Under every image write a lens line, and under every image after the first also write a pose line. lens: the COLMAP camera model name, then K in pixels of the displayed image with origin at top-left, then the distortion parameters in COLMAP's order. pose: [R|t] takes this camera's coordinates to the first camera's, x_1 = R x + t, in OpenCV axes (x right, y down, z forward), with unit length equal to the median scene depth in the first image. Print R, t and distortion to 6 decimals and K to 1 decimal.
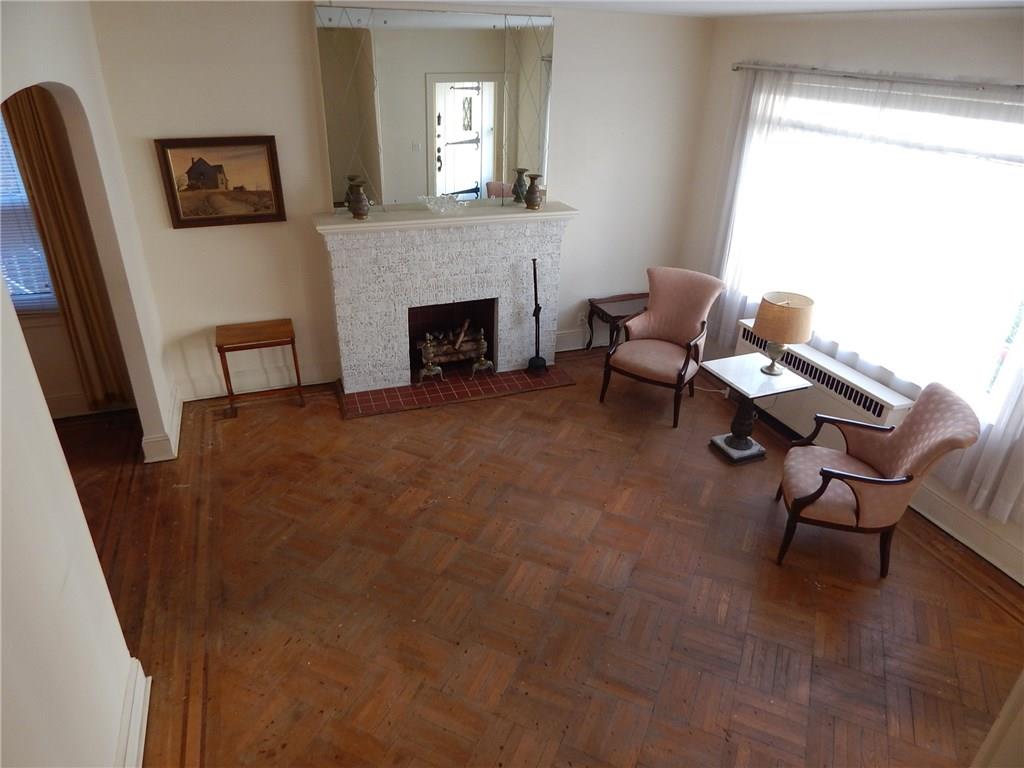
lens RADIAL K [[676.8, 0, 508.5], [0, 676.8, 379.4], [0, 0, 1]] dist [0.004770, -0.000615]
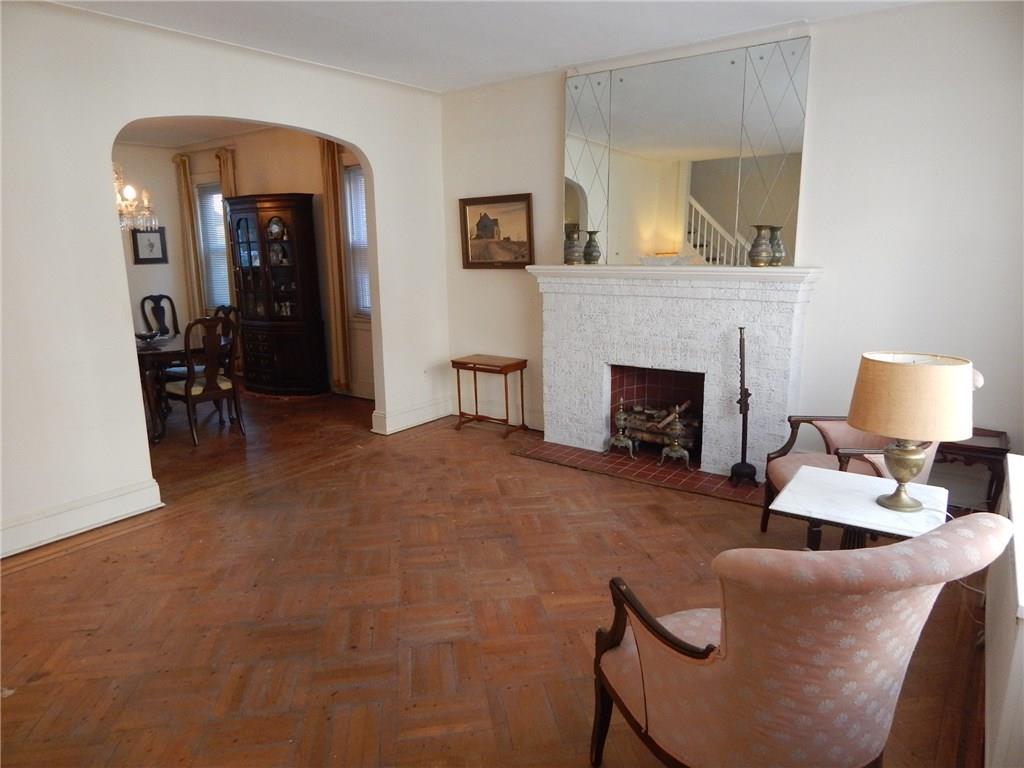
lens RADIAL K [[670.3, 0, 511.6], [0, 670.3, 380.5], [0, 0, 1]] dist [-0.000430, -0.001802]
pose [[0.553002, 0.135720, -0.822051, 0.561494], [-0.355156, 0.930914, -0.085224, 0.041673], [0.753693, 0.339085, 0.562999, 0.403795]]
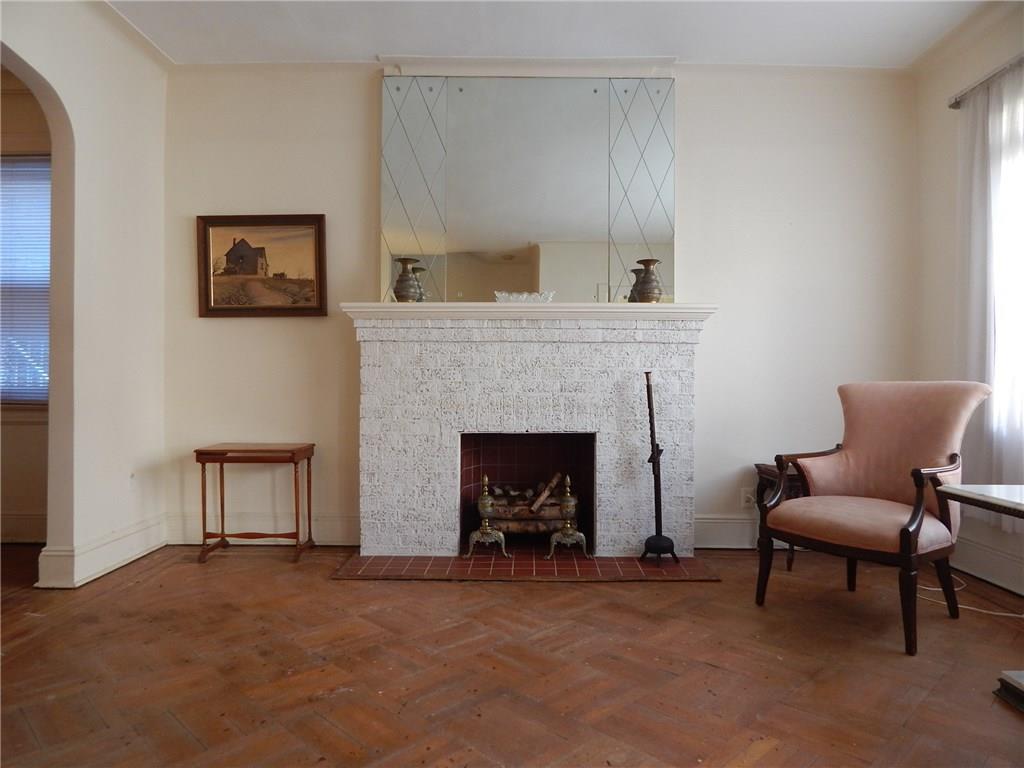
lens RADIAL K [[670.3, 0, 511.6], [0, 670.3, 380.5], [0, 0, 1]] dist [-0.000430, -0.001802]
pose [[0.935318, -0.019512, -0.353270, 0.153198], [-0.145038, 0.889582, -0.433137, 0.142997], [0.322714, 0.456359, 0.829212, 0.431585]]
